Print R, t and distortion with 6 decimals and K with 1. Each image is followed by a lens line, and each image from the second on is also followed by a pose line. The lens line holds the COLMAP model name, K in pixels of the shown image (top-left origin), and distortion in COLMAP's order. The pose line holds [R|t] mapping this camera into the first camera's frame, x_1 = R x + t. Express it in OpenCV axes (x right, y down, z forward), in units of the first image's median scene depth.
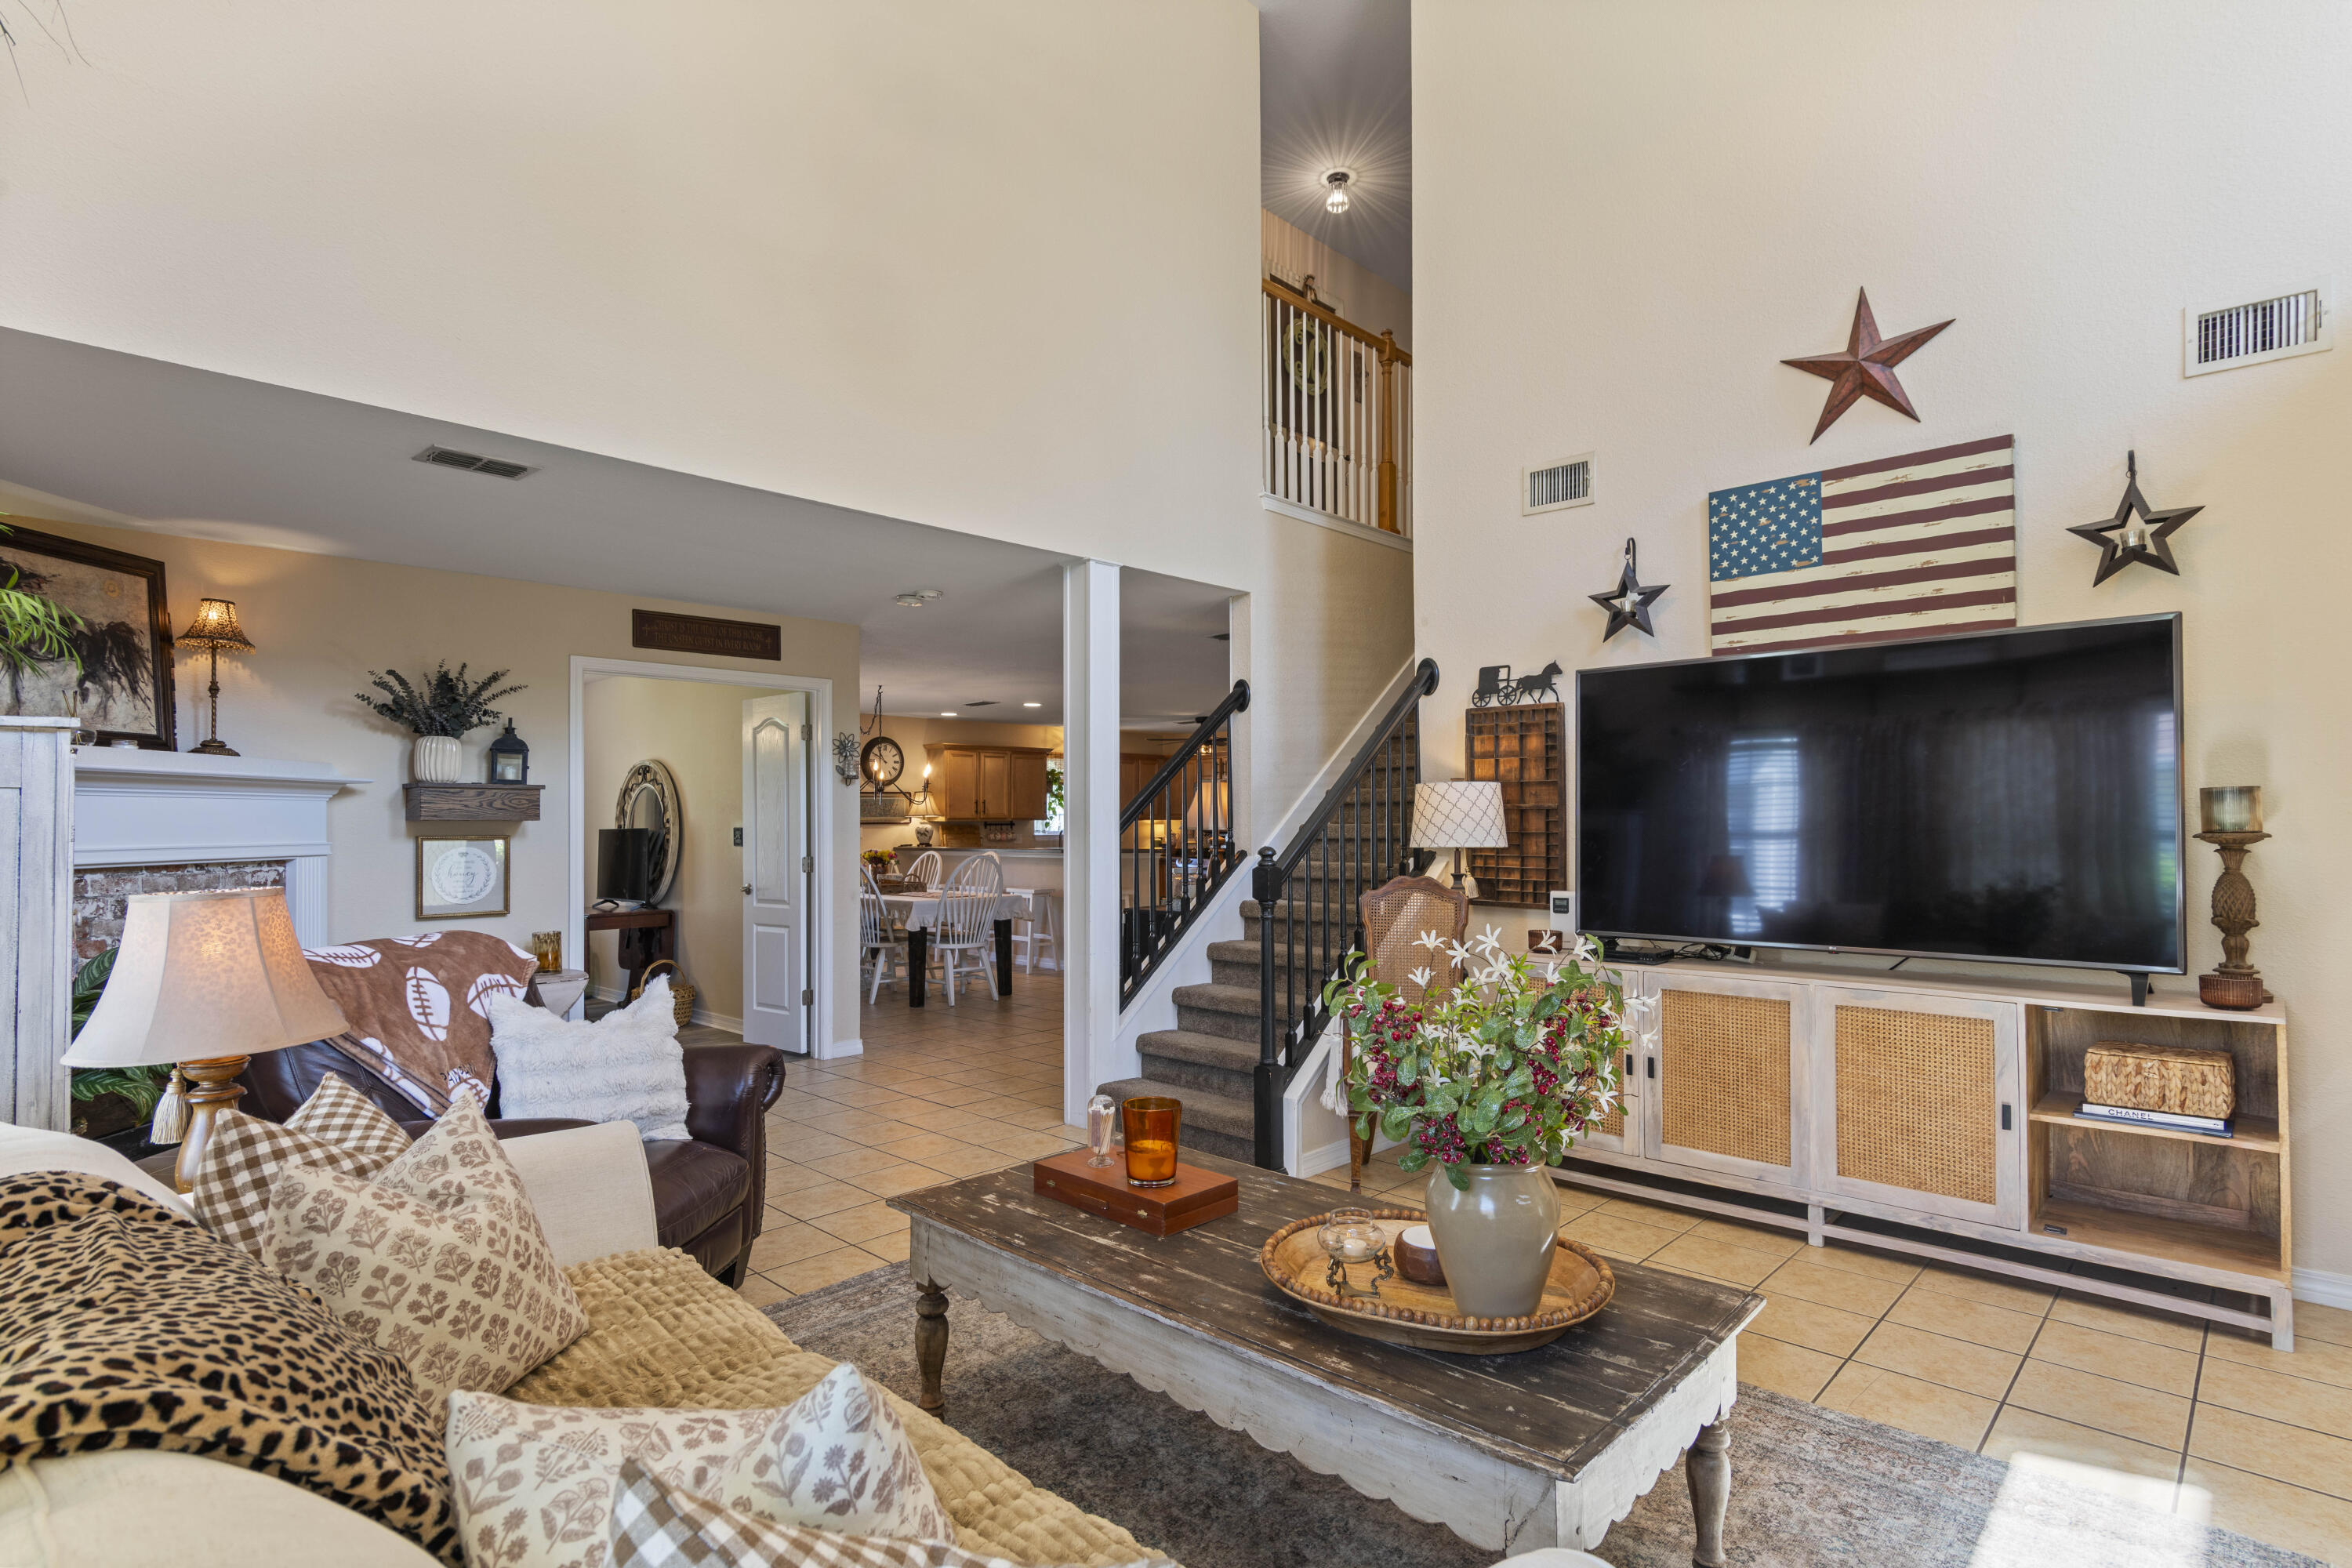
lens RADIAL K [[1151.1, 0, 1188.3], [0, 1151.1, 792.9], [0, 0, 1]] dist [0.001017, 0.000518]
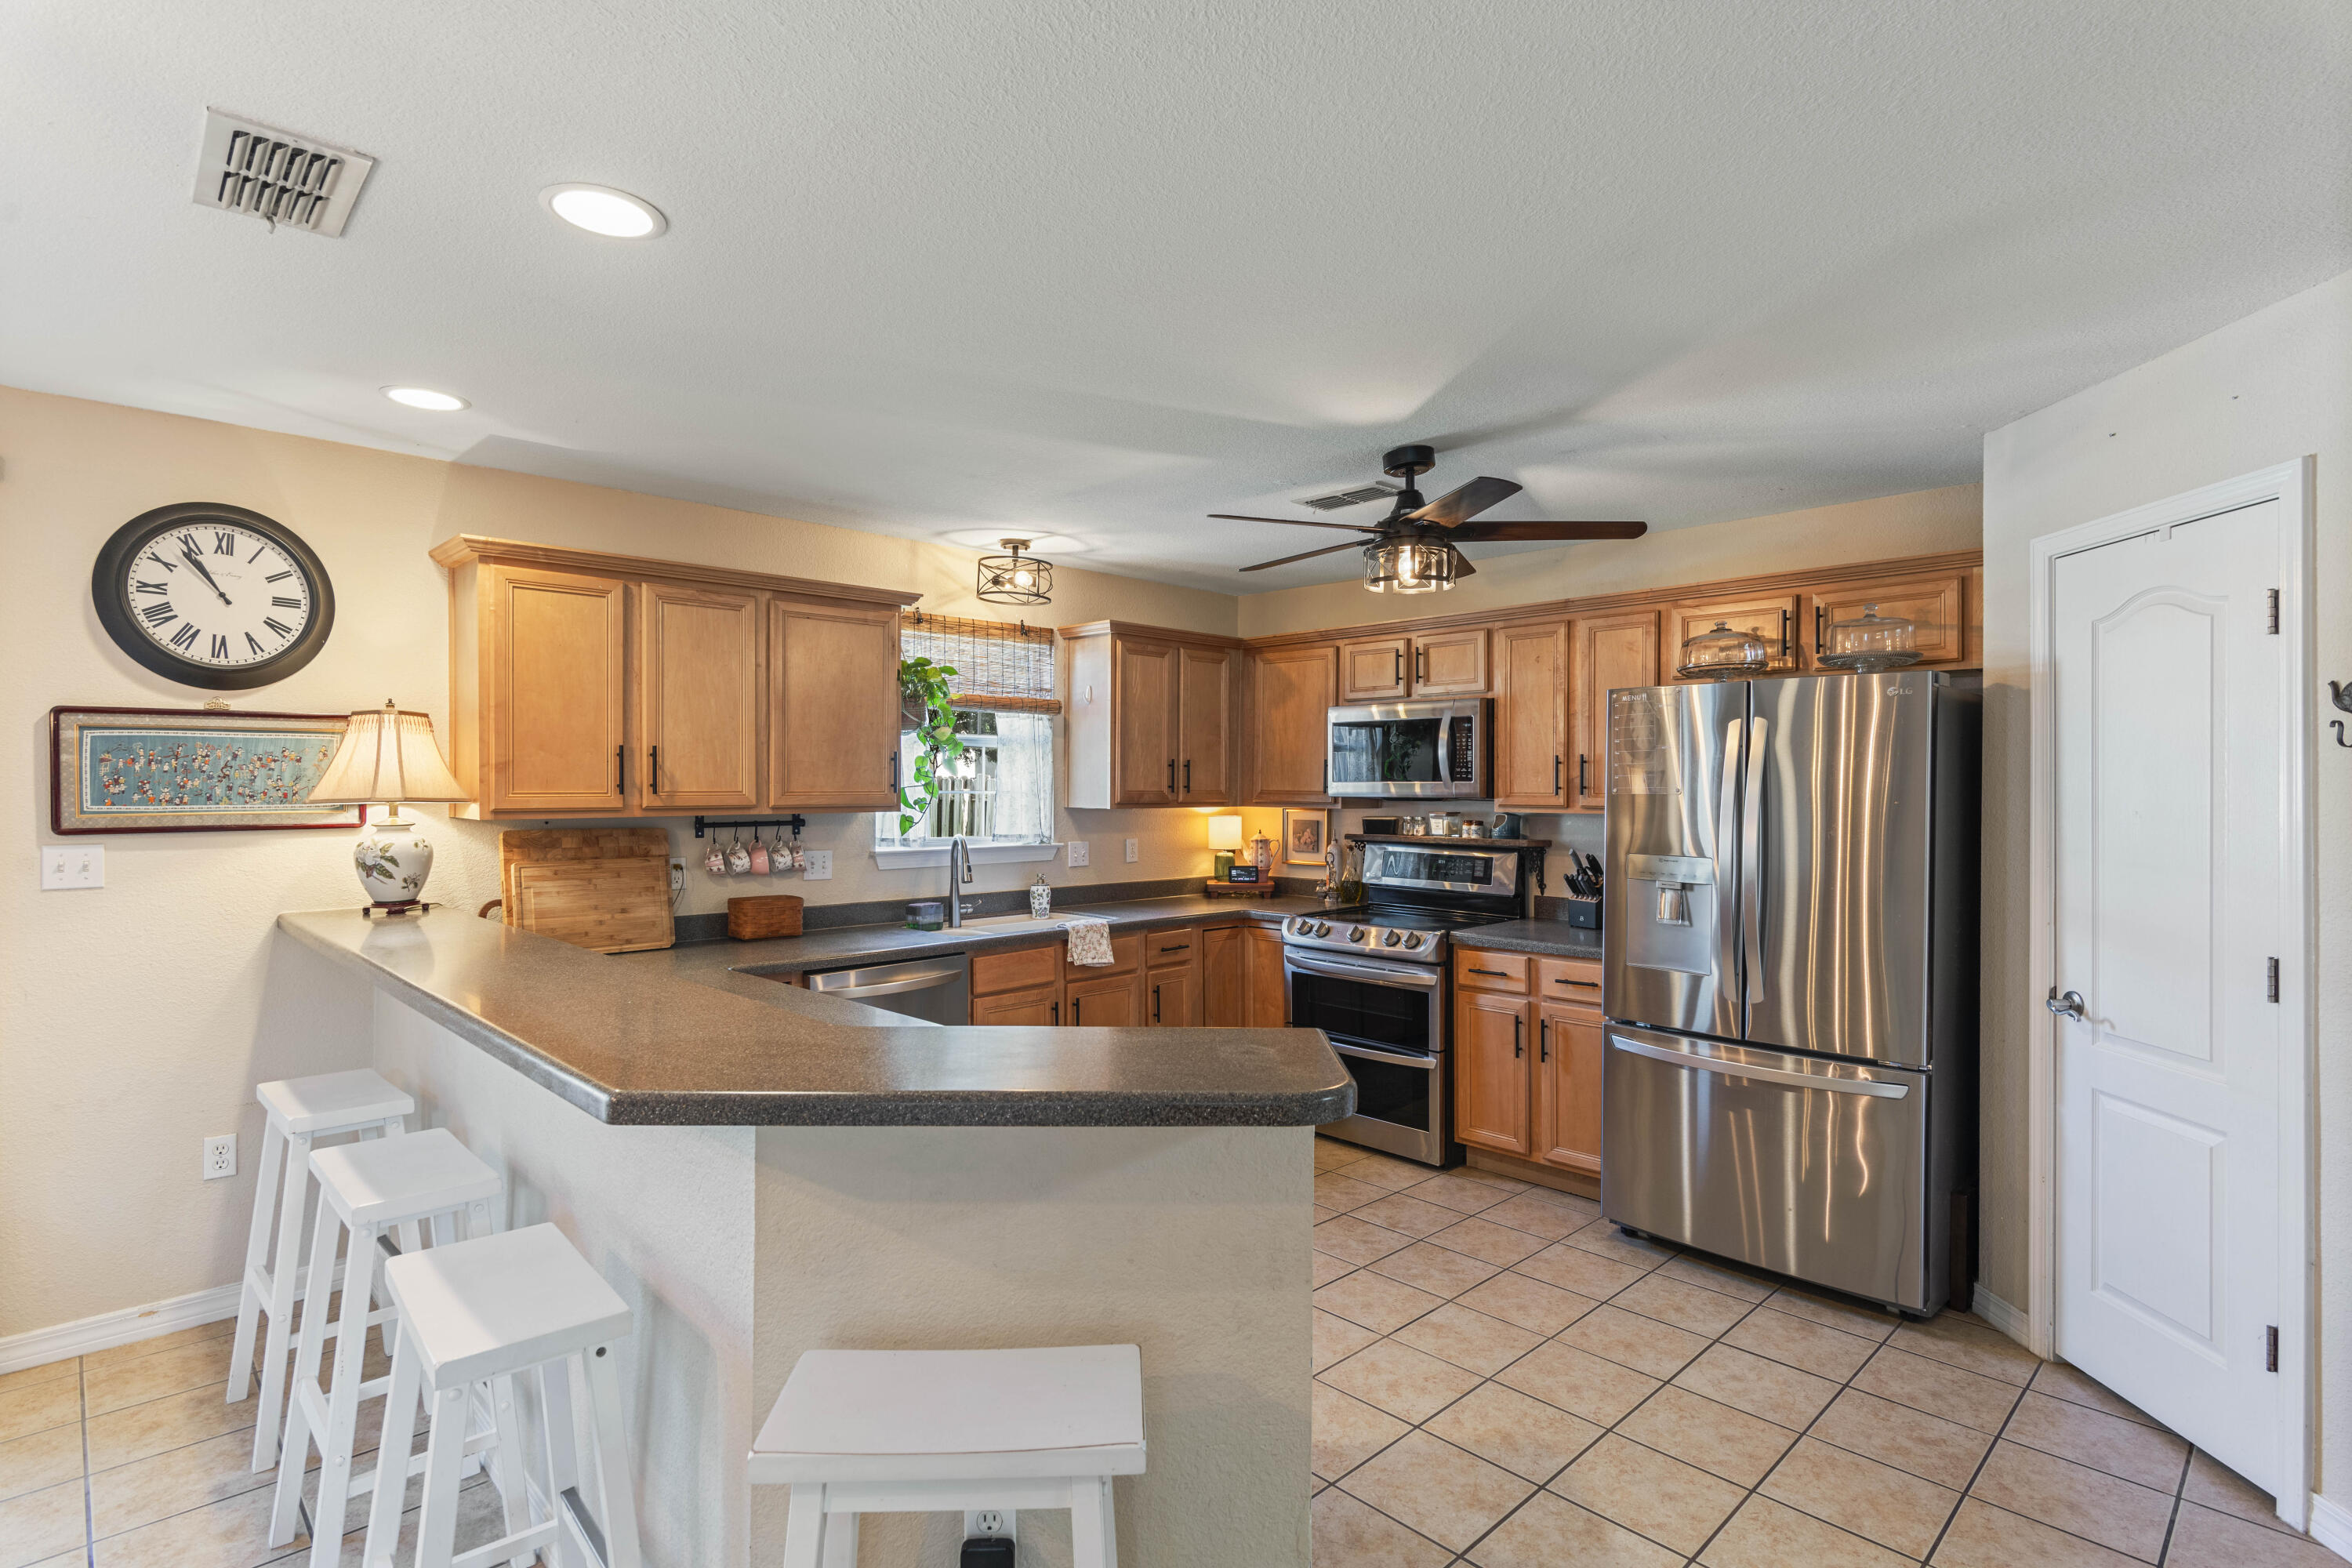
lens RADIAL K [[1144.4, 0, 1178.2], [0, 1144.4, 788.8], [0, 0, 1]] dist [0.006559, -0.000373]
pose [[0.999057, 0.009015, -0.042461, -0.074525], [-0.007760, 0.999531, 0.029614, 0.017169], [0.042708, -0.029256, 0.998659, 1.713292]]
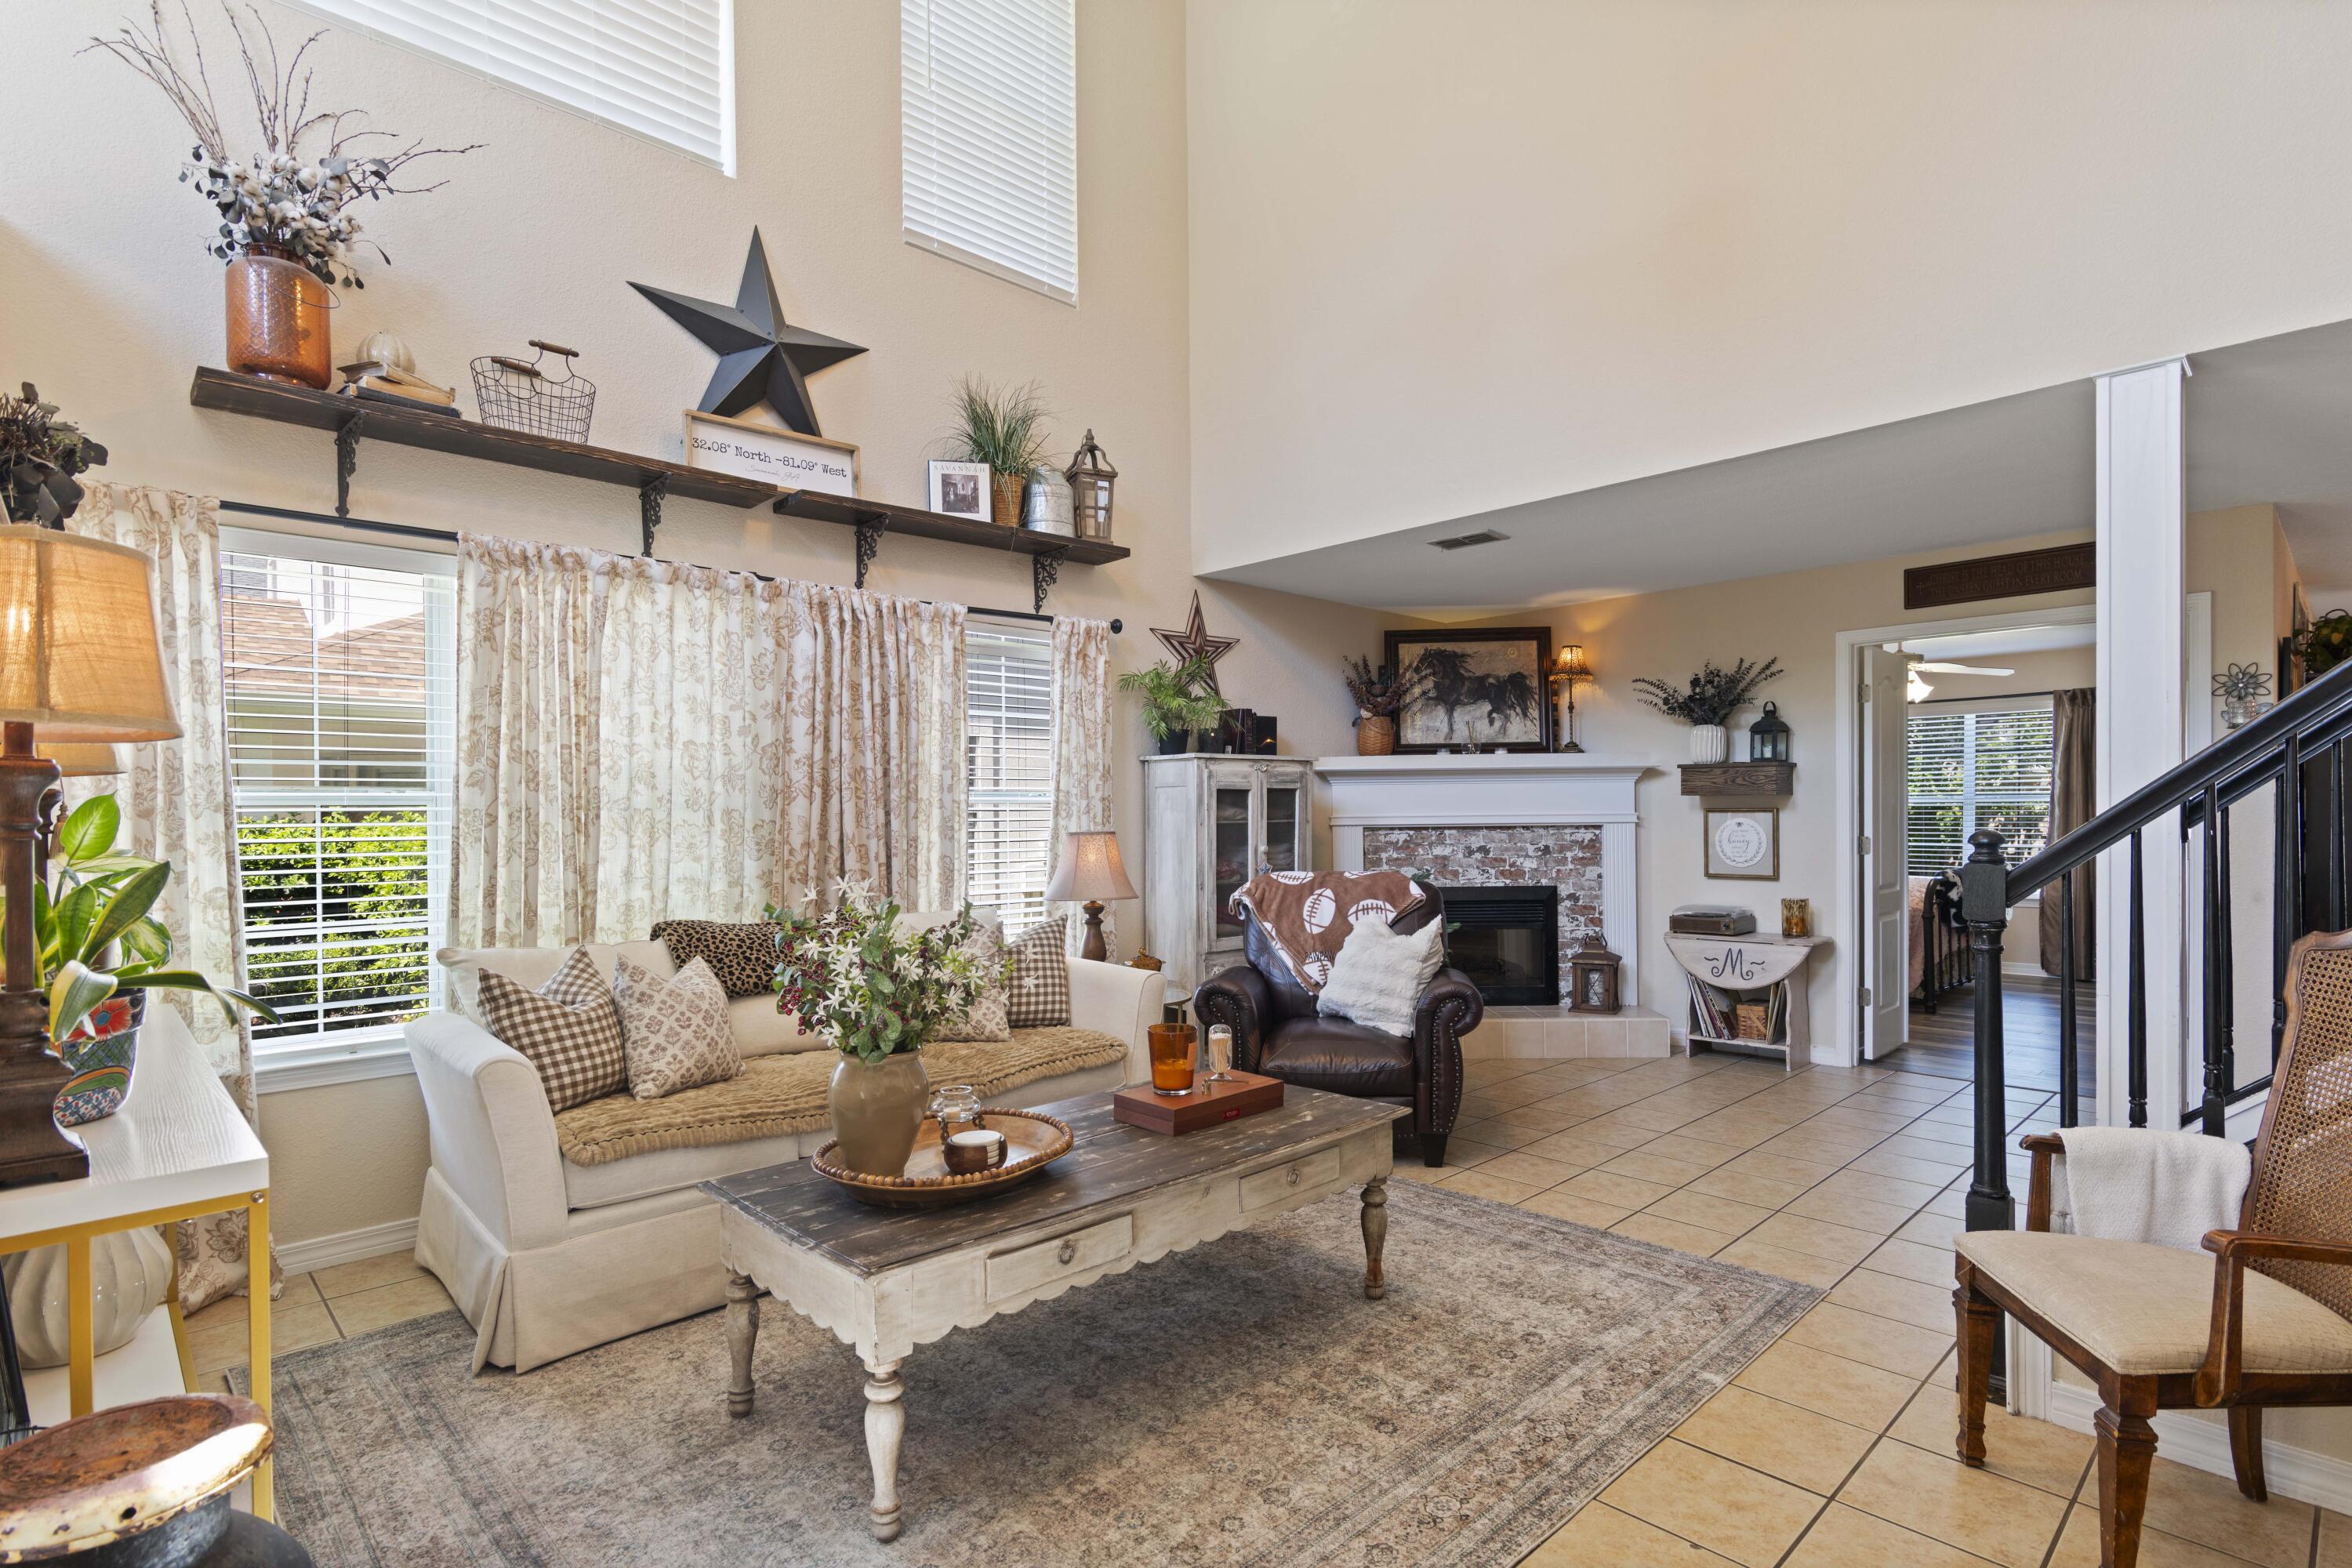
lens RADIAL K [[1158.7, 0, 1191.5], [0, 1158.7, 813.2], [0, 0, 1]] dist [0.004557, 0.000415]
pose [[-0.045404, 0.008277, -0.998934, 0.555555], [0.034389, 0.999386, 0.006718, 0.015338], [0.998377, -0.034048, -0.045661, 0.502864]]
